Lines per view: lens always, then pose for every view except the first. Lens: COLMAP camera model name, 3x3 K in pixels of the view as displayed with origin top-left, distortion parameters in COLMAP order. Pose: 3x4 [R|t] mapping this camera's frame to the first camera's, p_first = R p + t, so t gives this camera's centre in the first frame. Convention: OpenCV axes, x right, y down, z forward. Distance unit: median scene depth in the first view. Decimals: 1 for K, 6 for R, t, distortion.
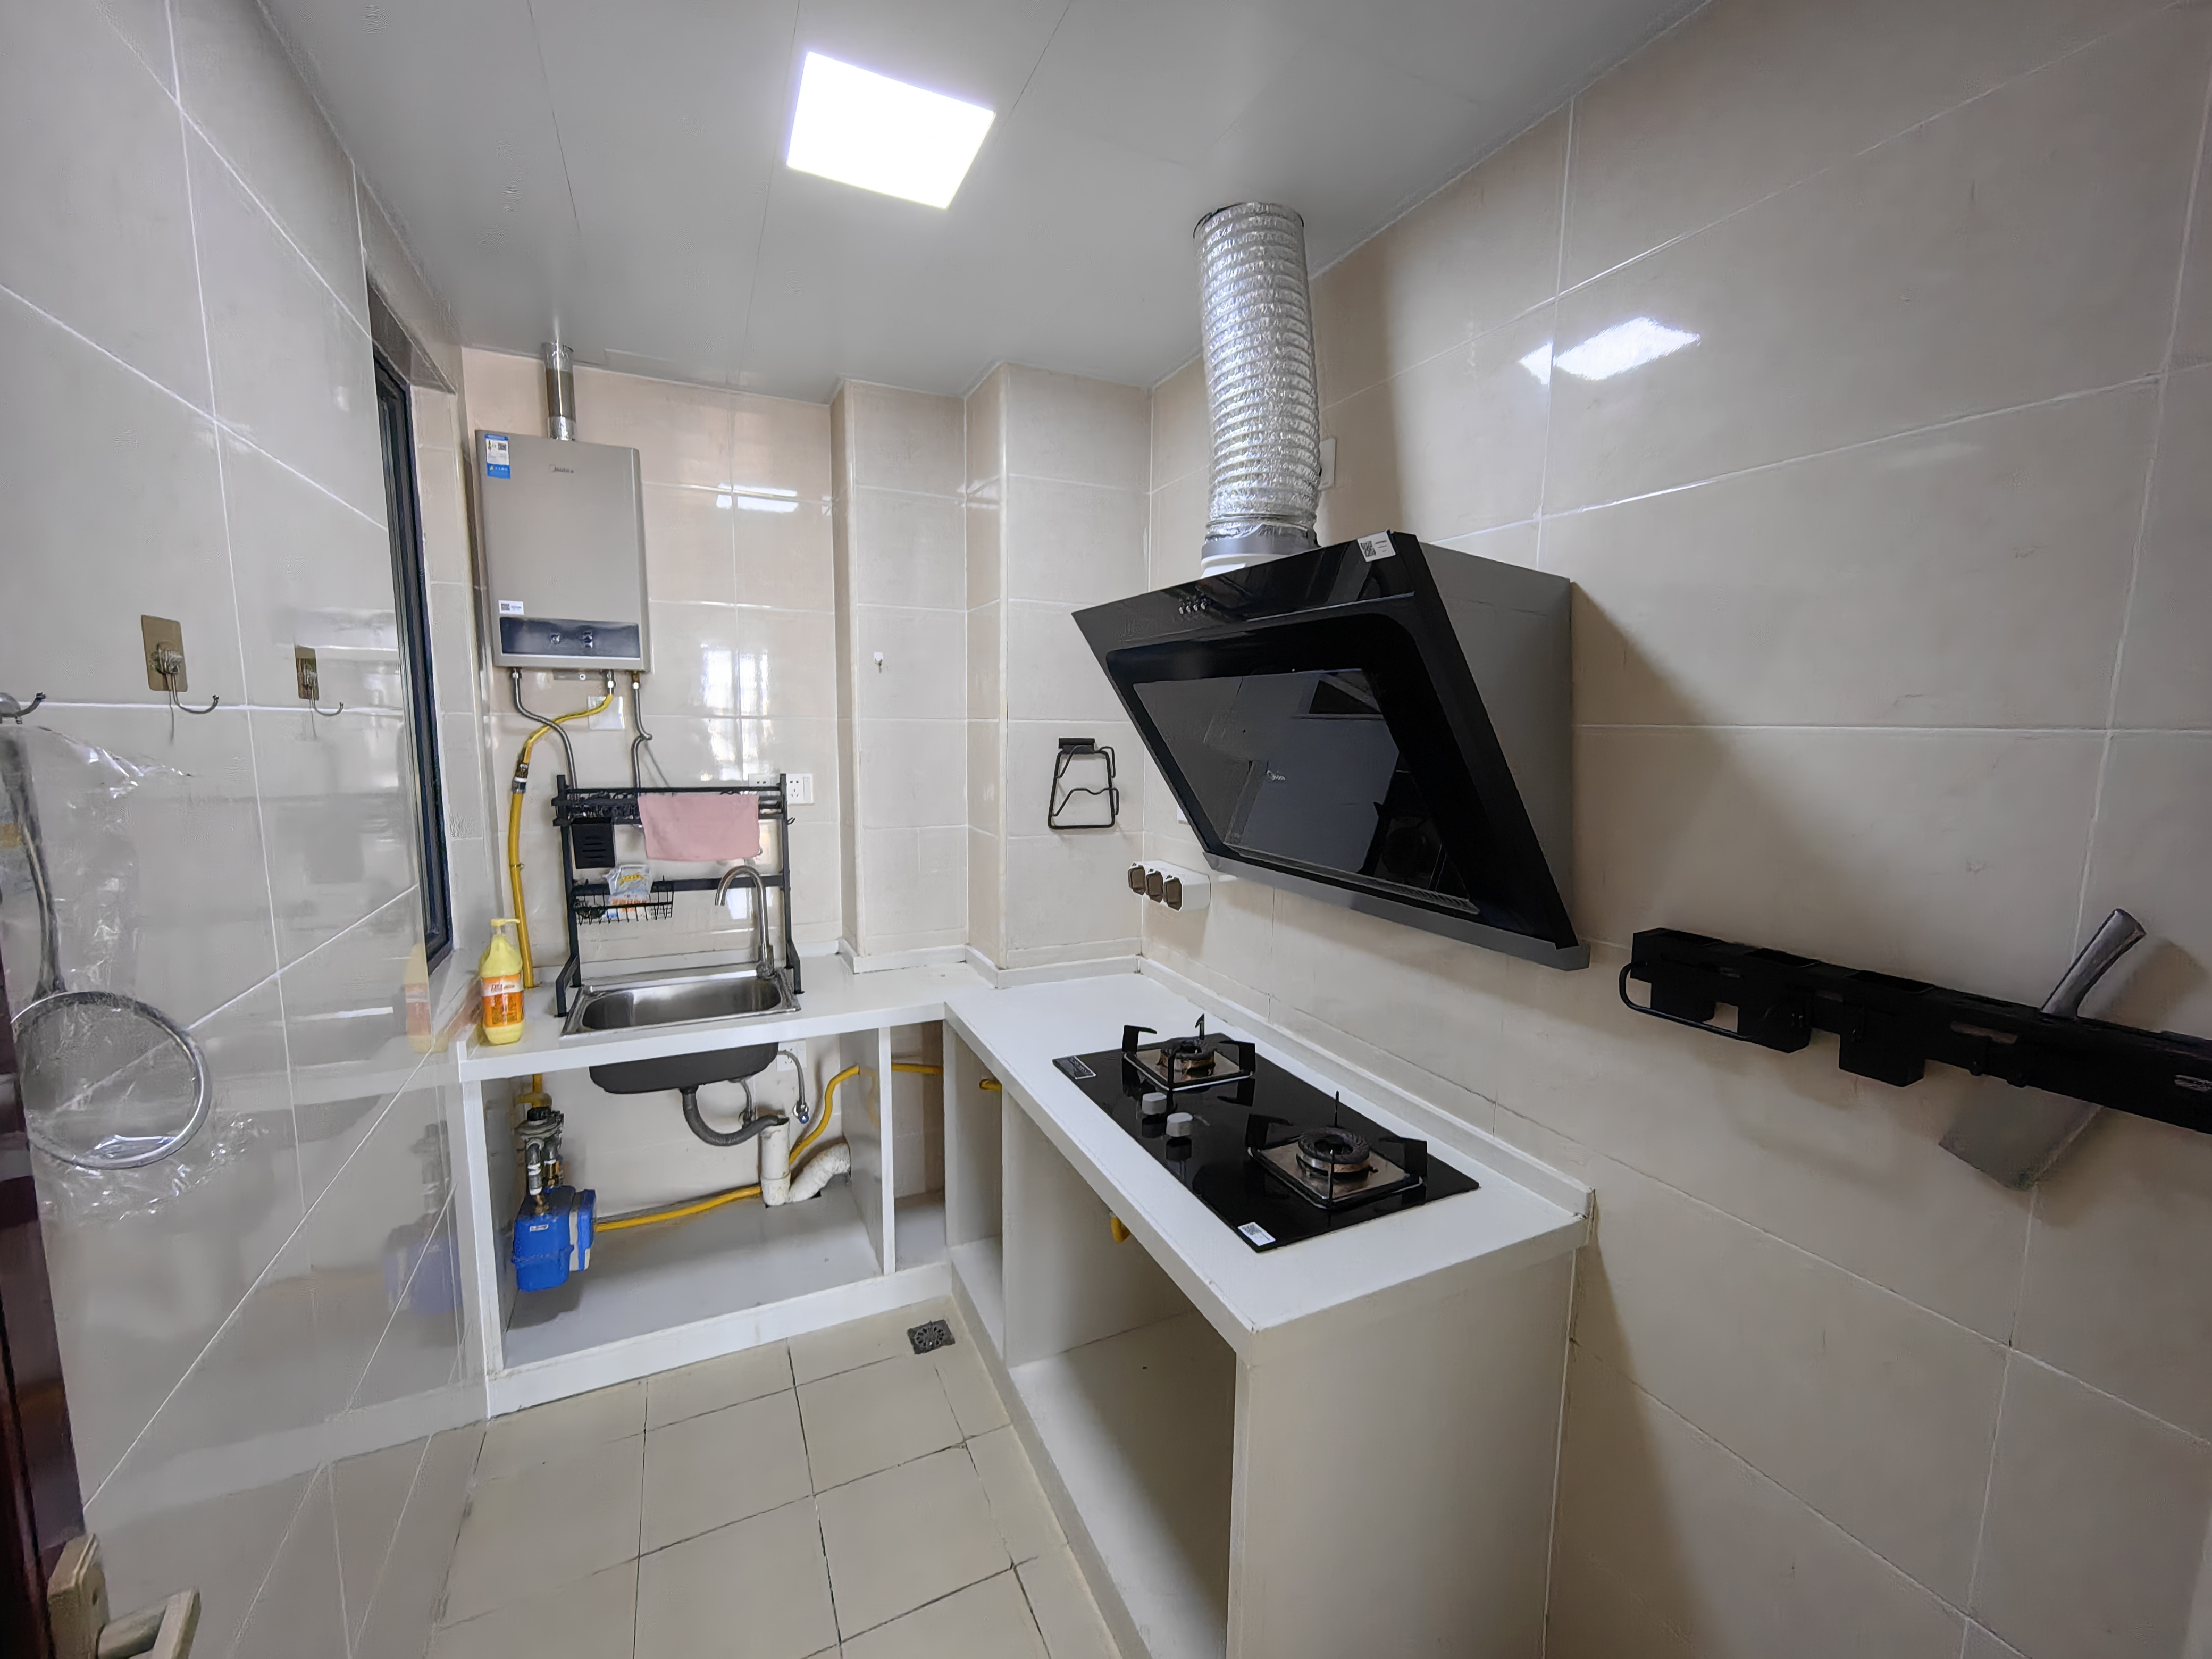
lens RADIAL K [[912.7, 0, 1106.0], [0, 912.7, 829.5], [0, 0, 1]] dist [-0.015056, -0.000080]
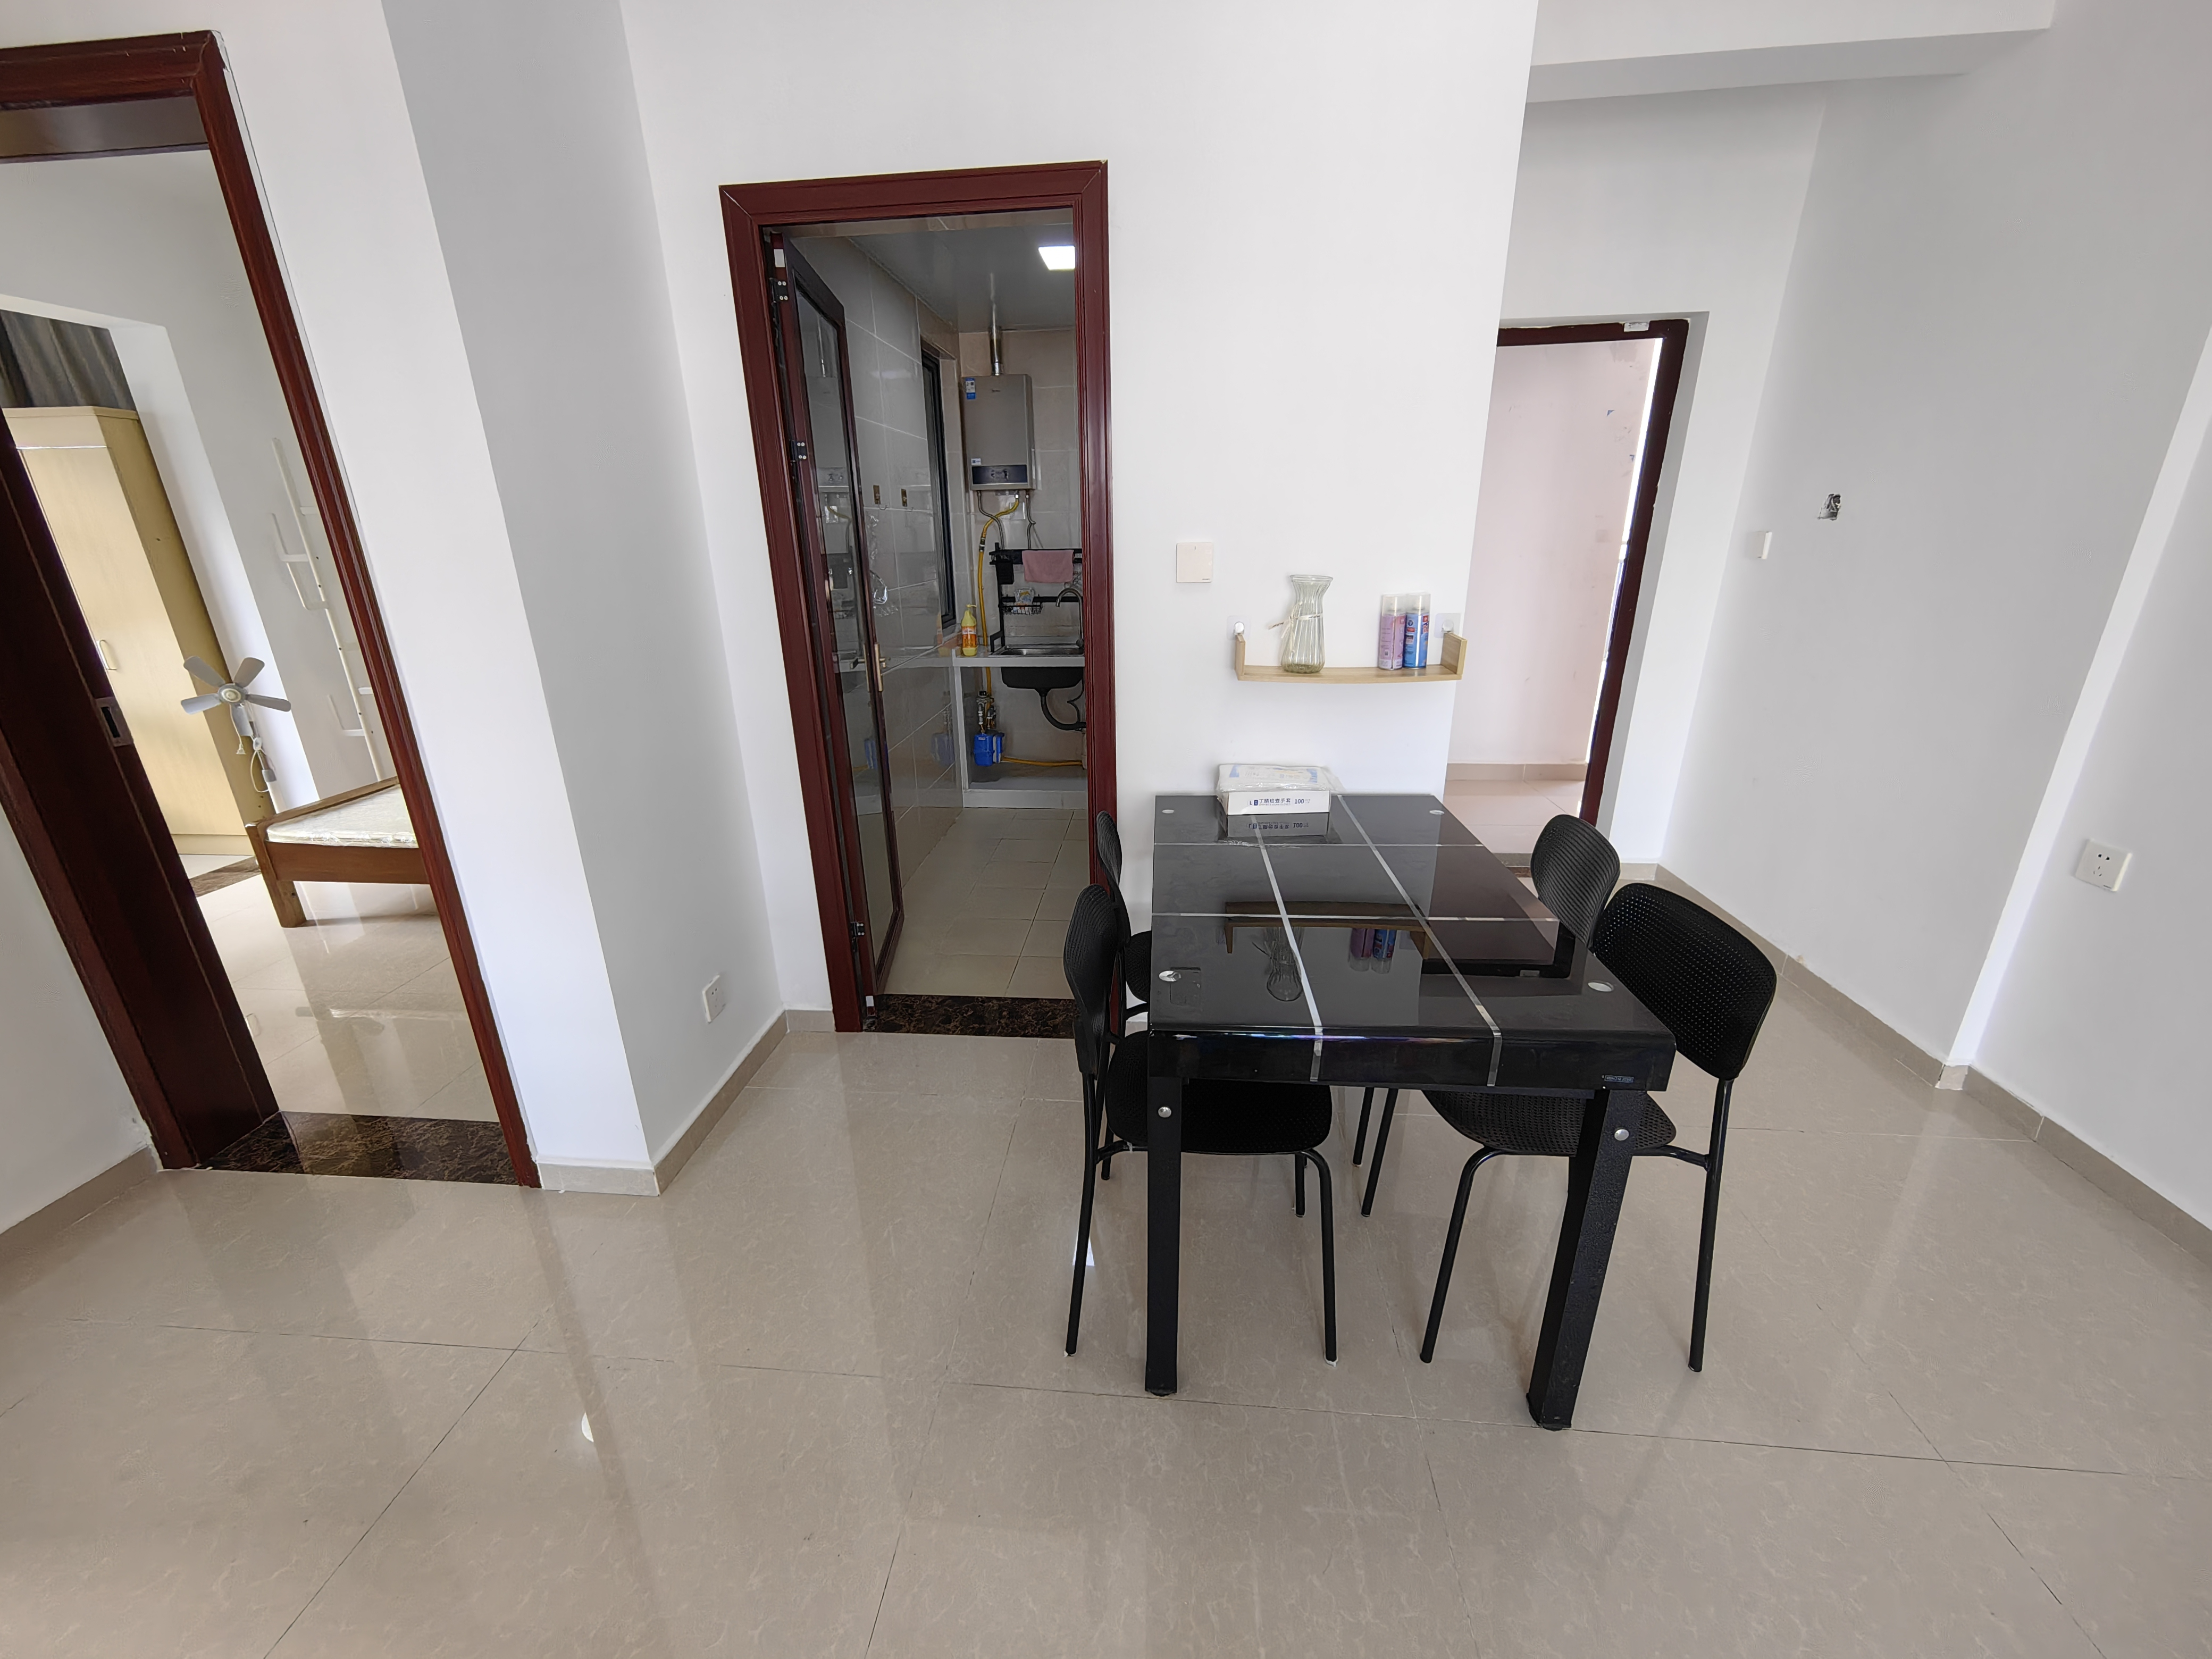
lens RADIAL K [[912.7, 0, 1106.0], [0, 912.7, 829.5], [0, 0, 1]] dist [-0.015056, -0.000080]
pose [[0.873433, 0.131331, -0.468900, 0.759262], [-0.033969, 0.977031, 0.210374, 0.147582], [0.485758, -0.167820, 0.857832, -0.874727]]
